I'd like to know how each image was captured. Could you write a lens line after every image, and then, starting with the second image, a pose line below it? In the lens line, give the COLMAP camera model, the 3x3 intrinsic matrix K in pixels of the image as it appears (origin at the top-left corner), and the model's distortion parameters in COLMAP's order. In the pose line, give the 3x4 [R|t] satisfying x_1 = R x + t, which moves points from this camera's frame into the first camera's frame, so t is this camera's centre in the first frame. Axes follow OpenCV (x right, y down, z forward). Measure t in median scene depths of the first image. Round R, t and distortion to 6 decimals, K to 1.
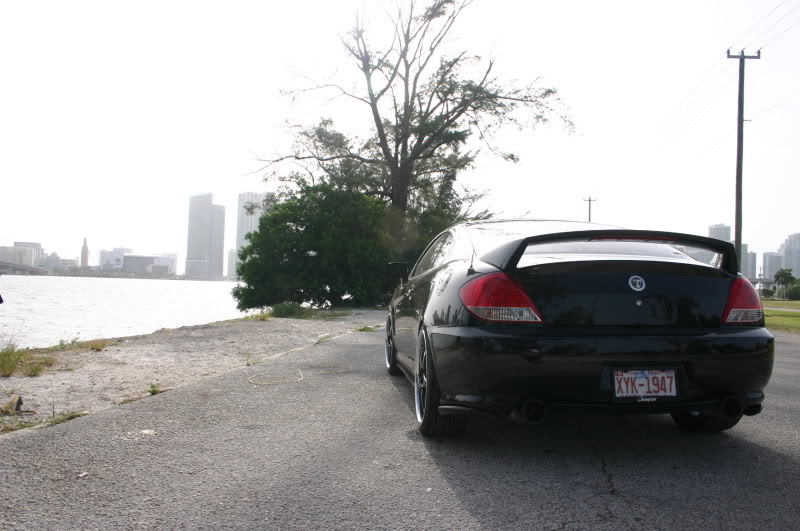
lens RADIAL K [[645.0, 0, 399.5], [0, 645.0, 274.5], [0, 0, 1]] dist [-0.195347, 0.153897]
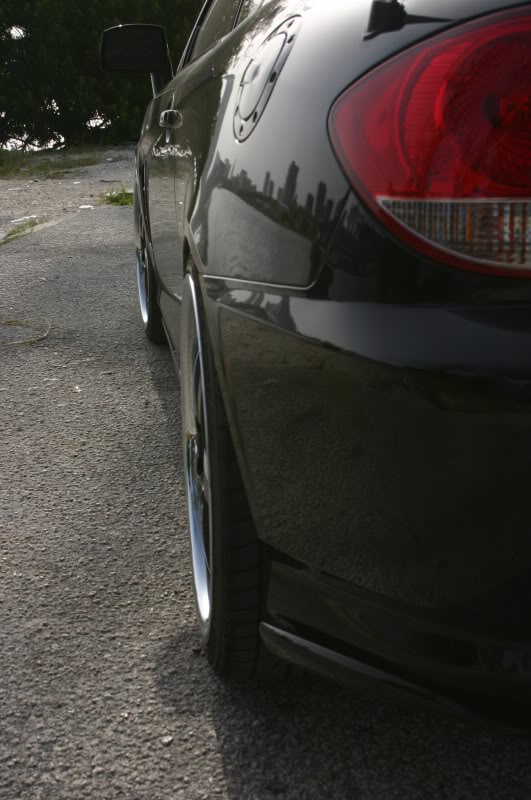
lens RADIAL K [[1188.6, 0, 265.5], [0, 1188.6, 425.8], [0, 0, 1]] dist [-0.025064, 0.034752]
pose [[0.997848, -0.058436, 0.029734, 0.010148], [0.047404, 0.956289, 0.288555, 0.001693], [-0.045296, -0.286524, 0.957002, 0.111604]]
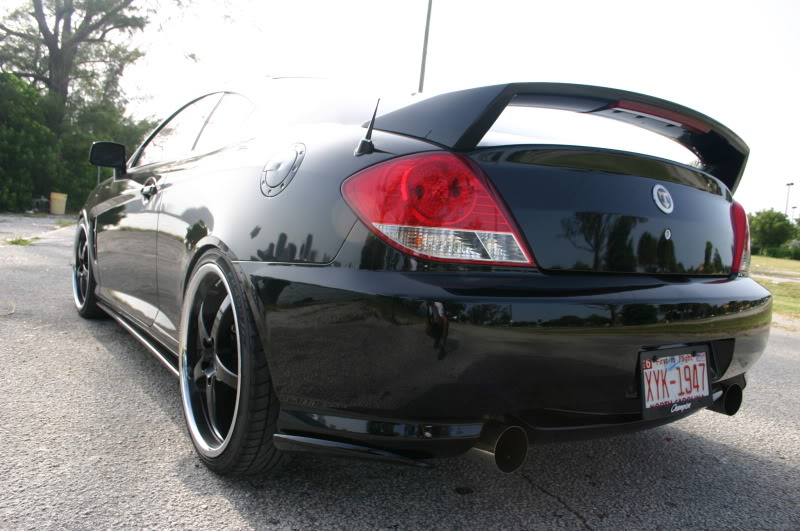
lens RADIAL K [[645.0, 0, 399.5], [0, 645.0, 274.5], [0, 0, 1]] dist [-0.195347, 0.153897]
pose [[0.866668, 0.007163, 0.498833, -0.017225], [-0.073180, 0.990906, 0.112913, 0.005806], [-0.493488, -0.134363, 0.859311, 0.106422]]
